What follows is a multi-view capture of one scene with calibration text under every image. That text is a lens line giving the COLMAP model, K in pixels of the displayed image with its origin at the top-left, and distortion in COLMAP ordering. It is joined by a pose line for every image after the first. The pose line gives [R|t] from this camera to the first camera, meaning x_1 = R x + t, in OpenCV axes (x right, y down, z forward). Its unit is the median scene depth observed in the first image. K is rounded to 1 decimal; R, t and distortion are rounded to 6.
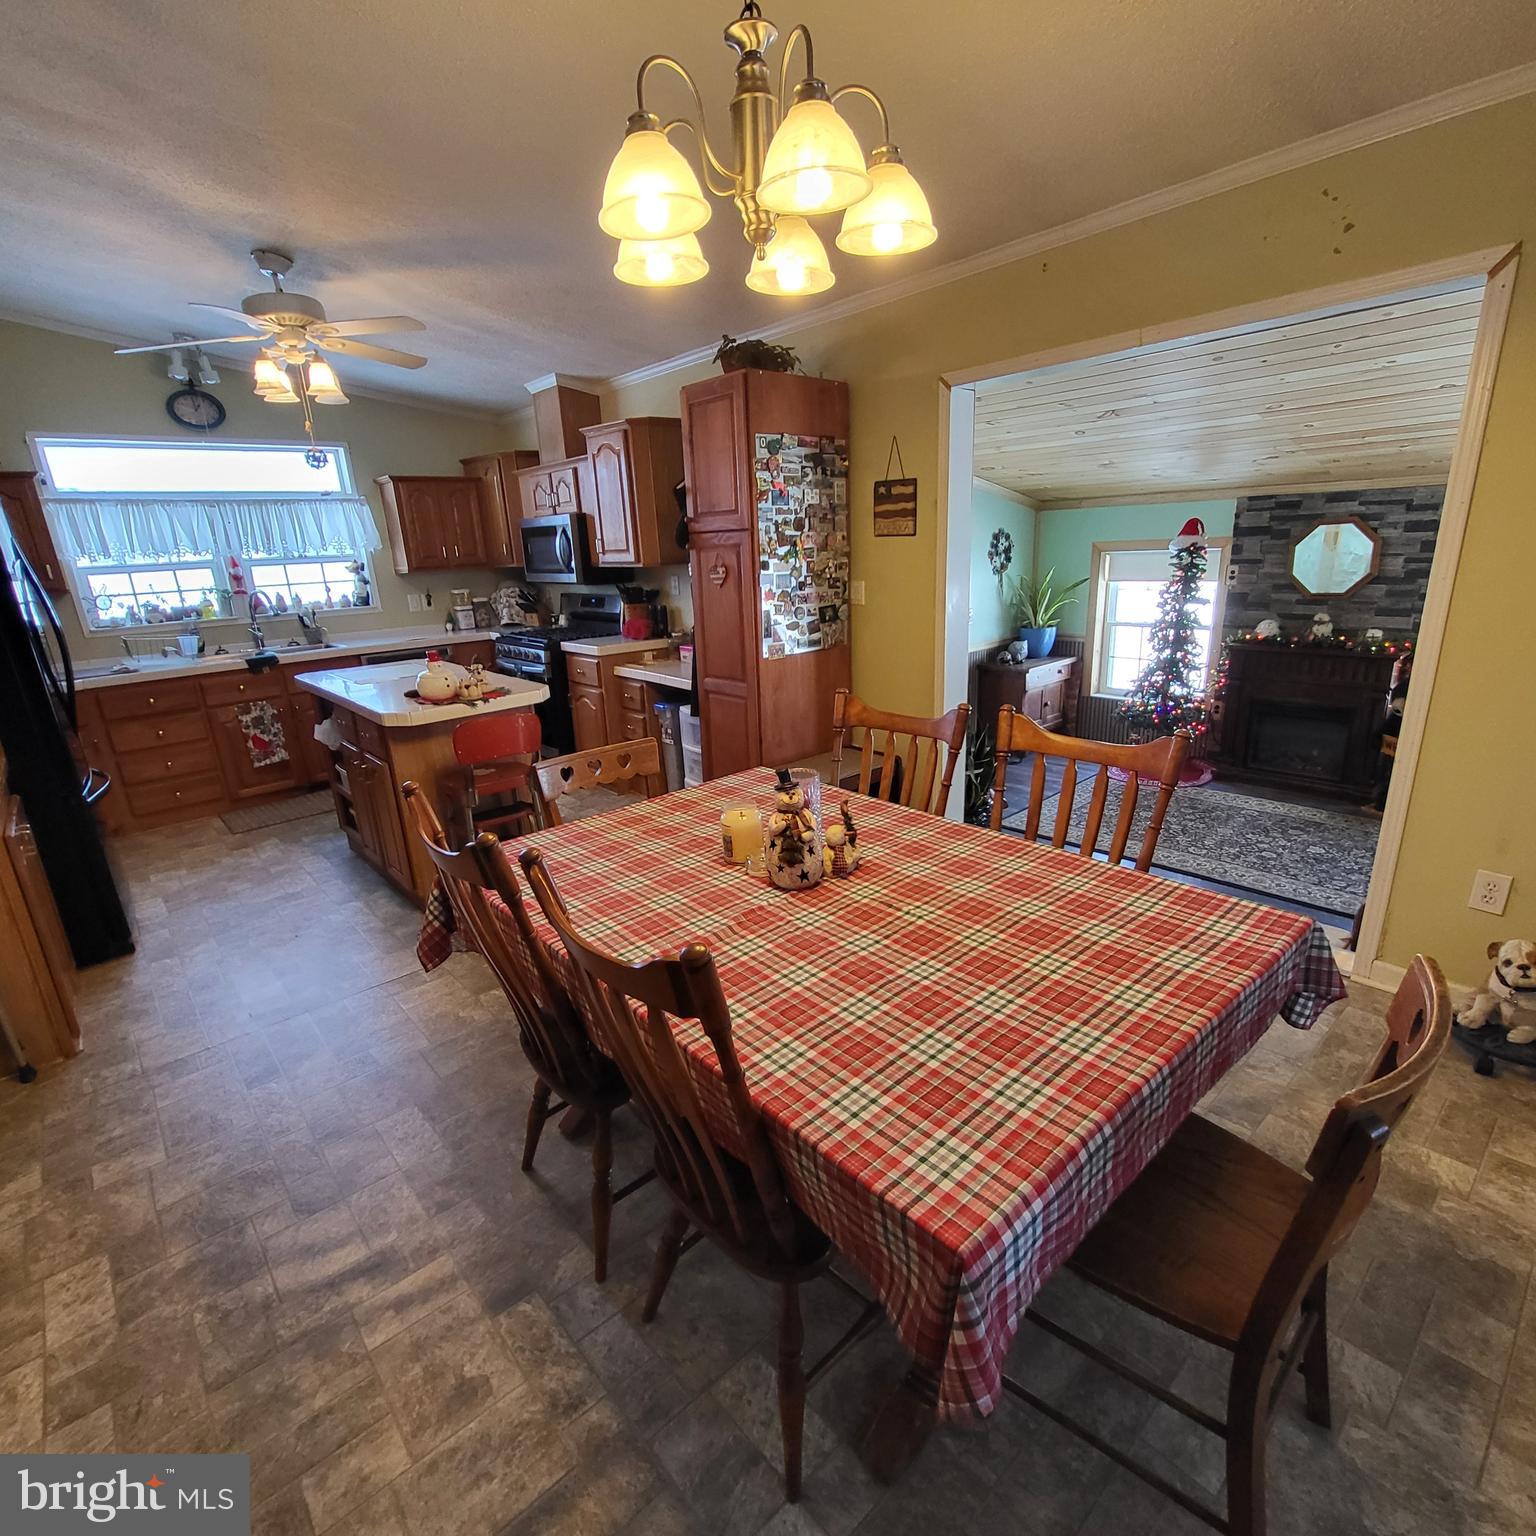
lens RADIAL K [[797.3, 0, 780.2], [0, 797.3, 788.5], [0, 0, 1]] dist [0.003895, -0.002716]
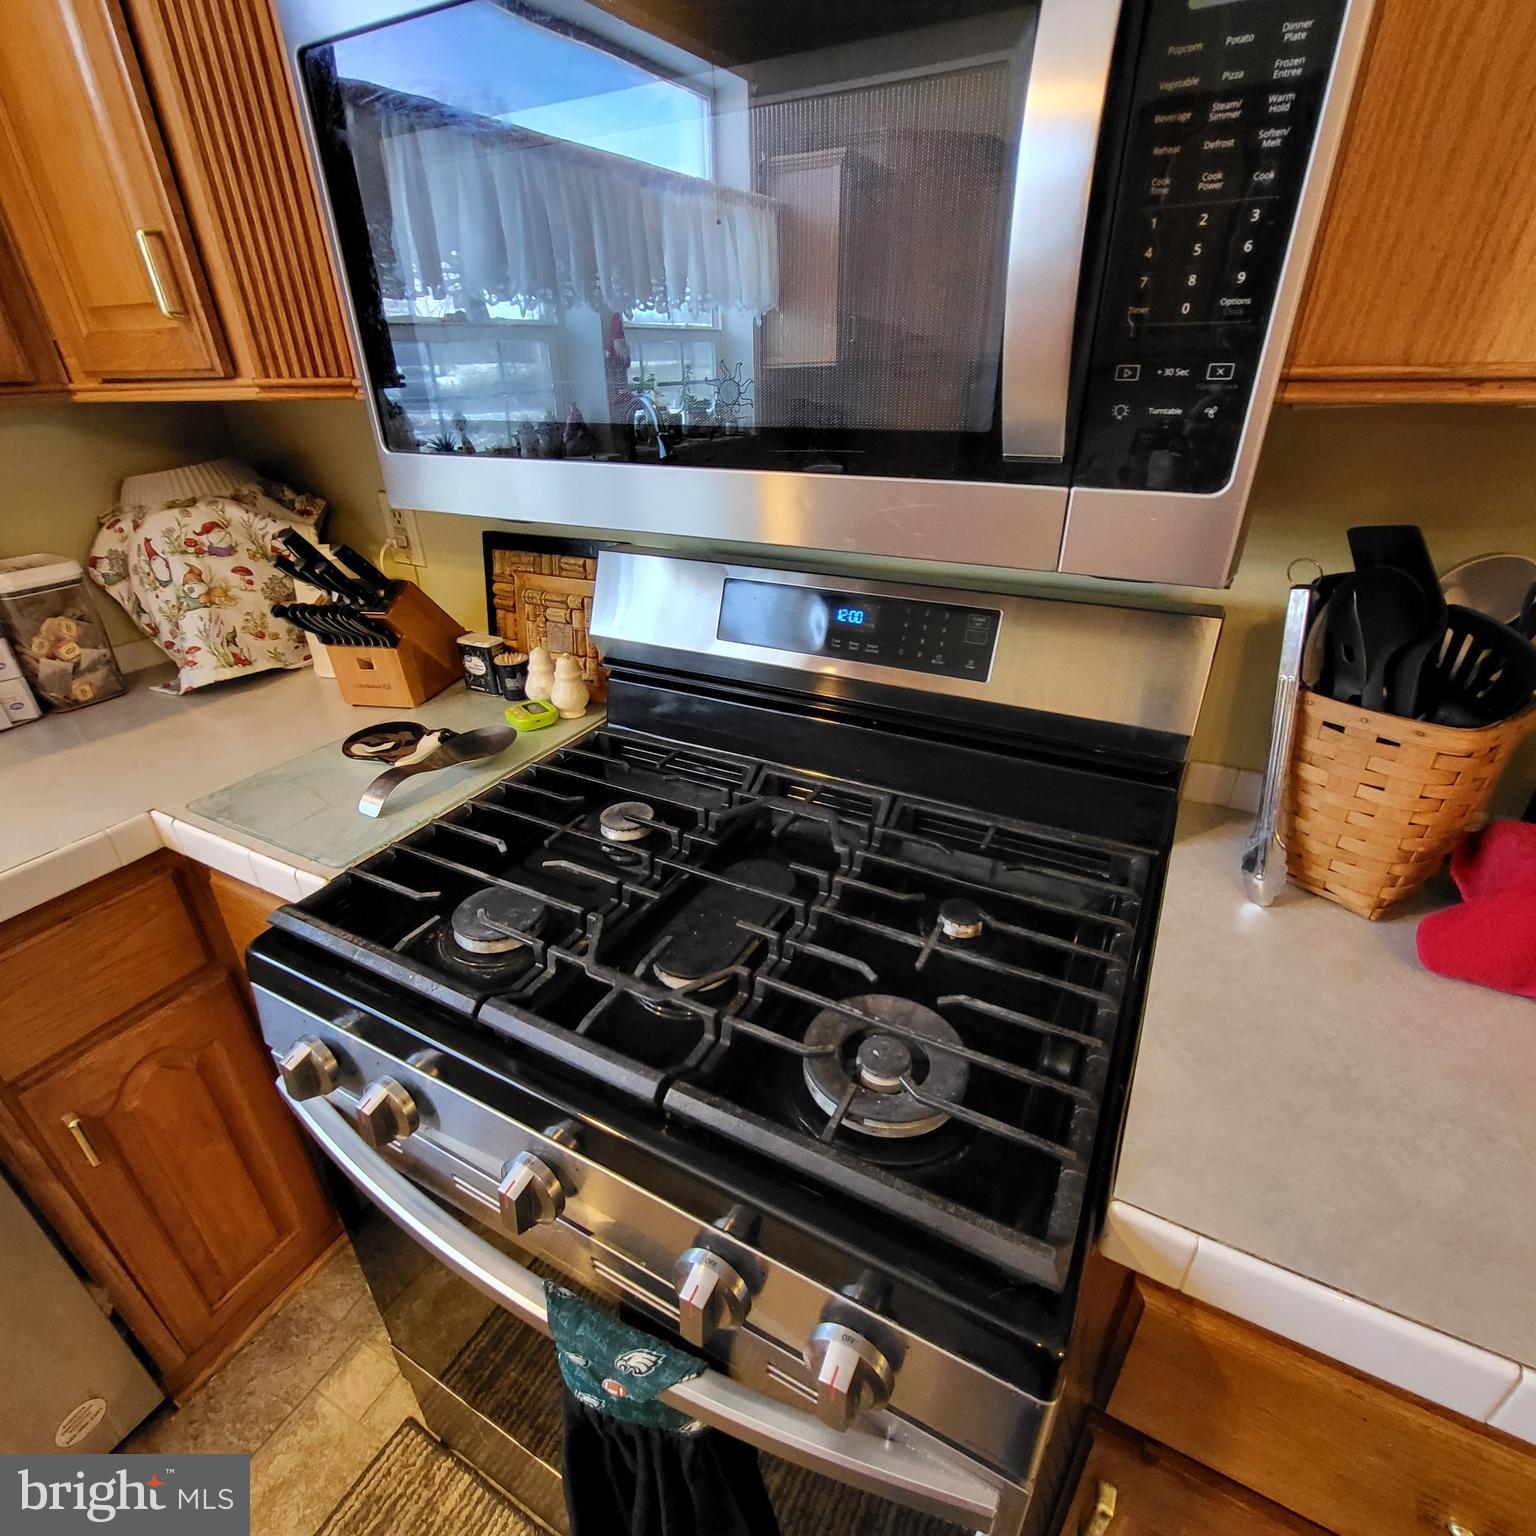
lens RADIAL K [[797.3, 0, 755.5], [0, 797.3, 773.0], [0, 0, 1]] dist [0.003895, -0.002716]
pose [[0.940937, -0.143528, 0.306654, -0.315157], [0.088283, 0.978378, 0.187039, -0.239663], [-0.326868, -0.148919, 0.933263, 0.857831]]
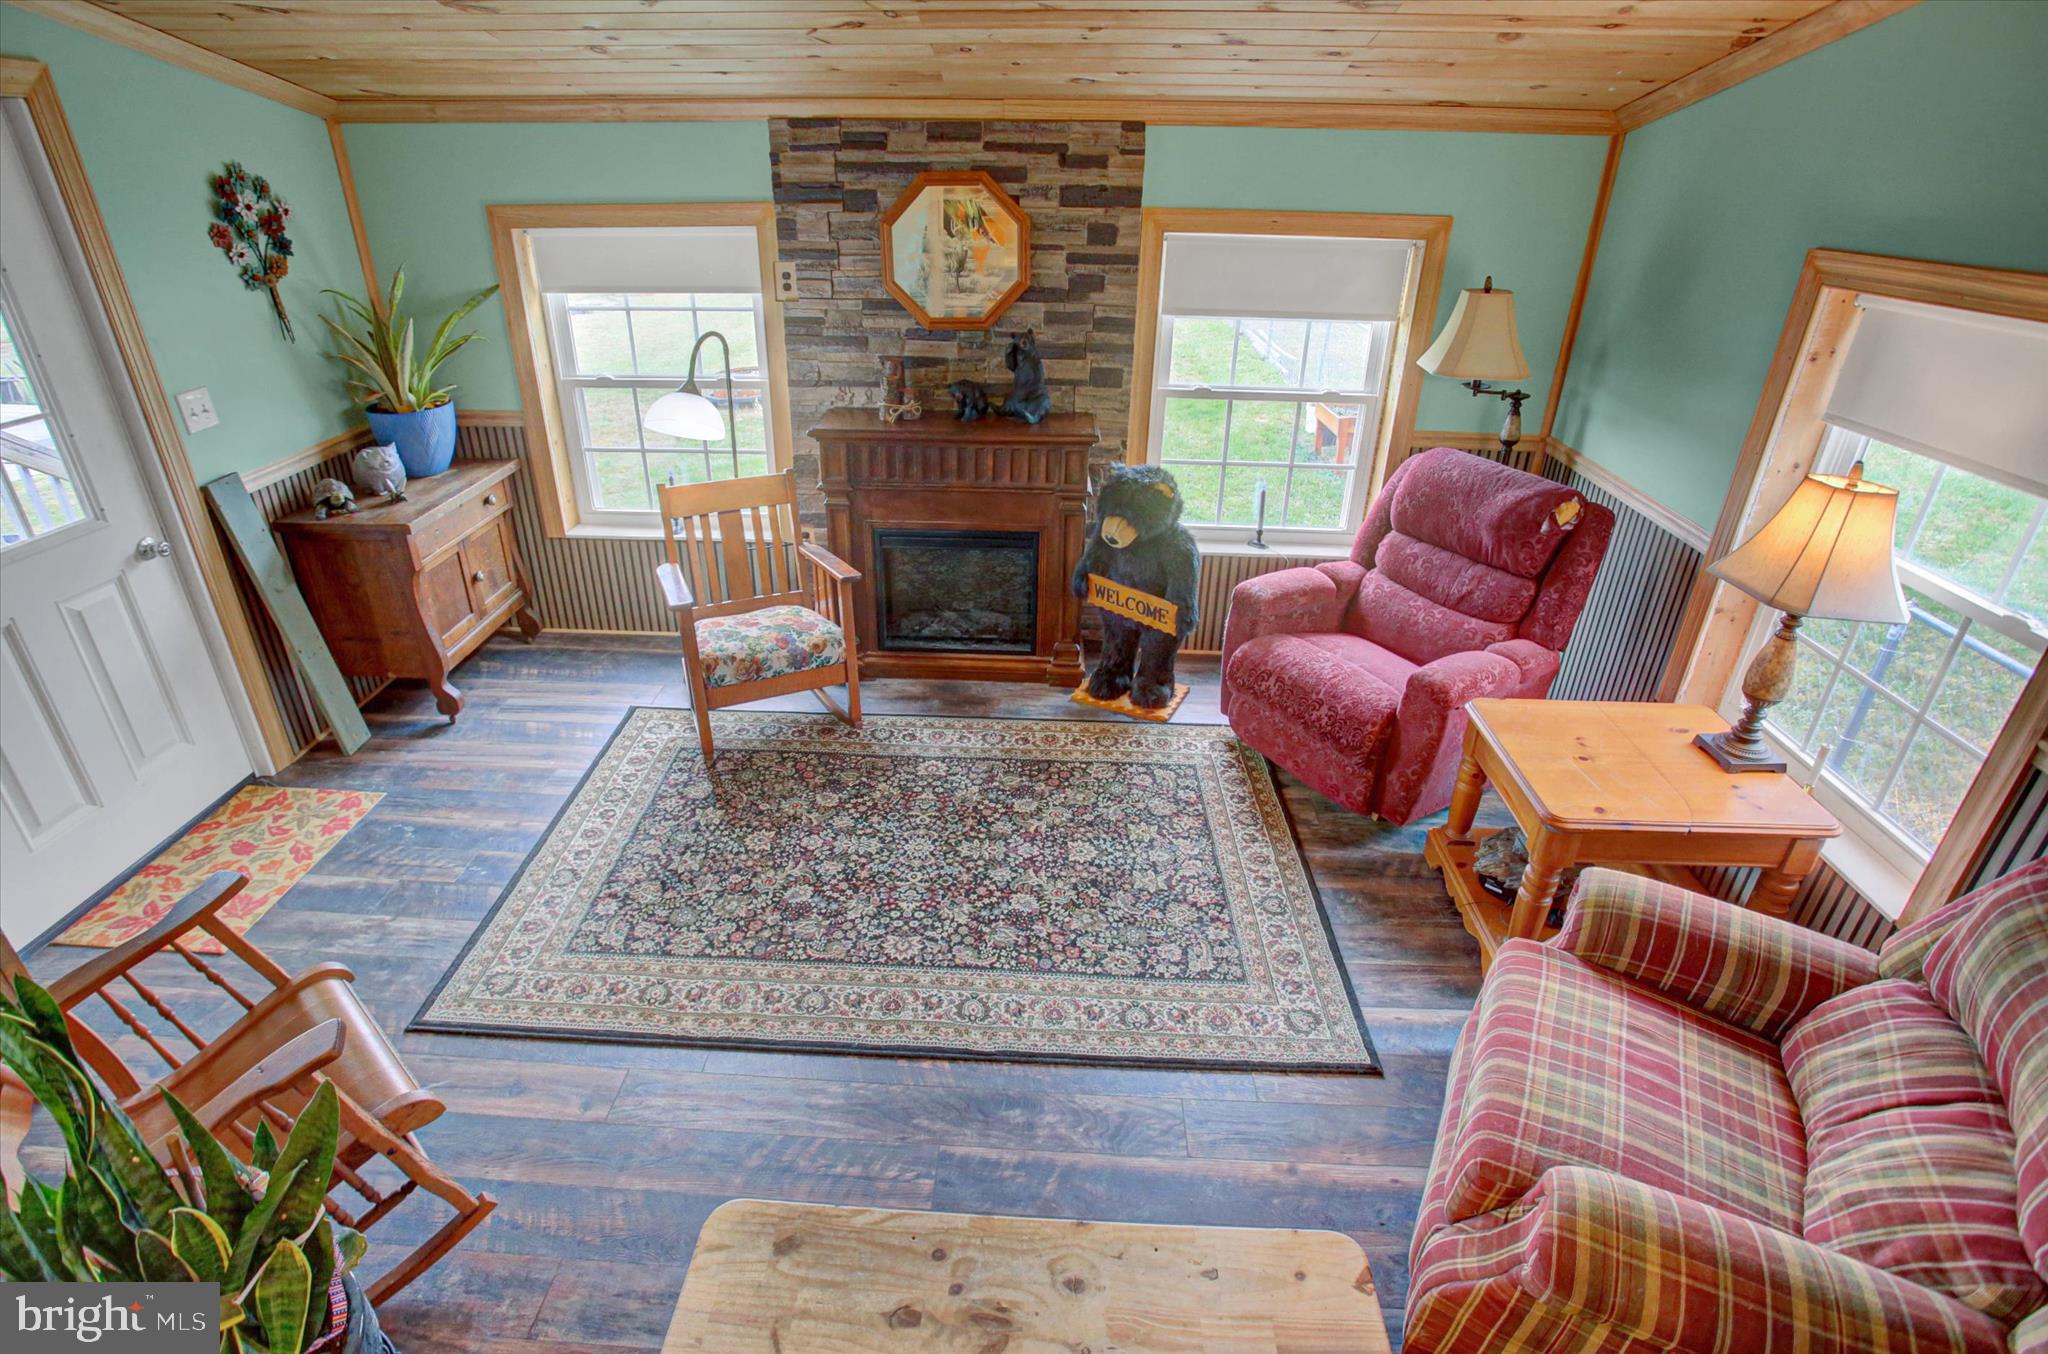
lens RADIAL K [[1009.6, 0, 978.5], [0, 1009.6, 656.5], [0, 0, 1]] dist [-0.030656, 0.002765]
pose [[0.716397, -0.269010, 0.643746, 0.199901], [0.170336, 0.962195, 0.212525, -0.167582], [-0.676580, -0.042599, 0.735136, 0.484126]]
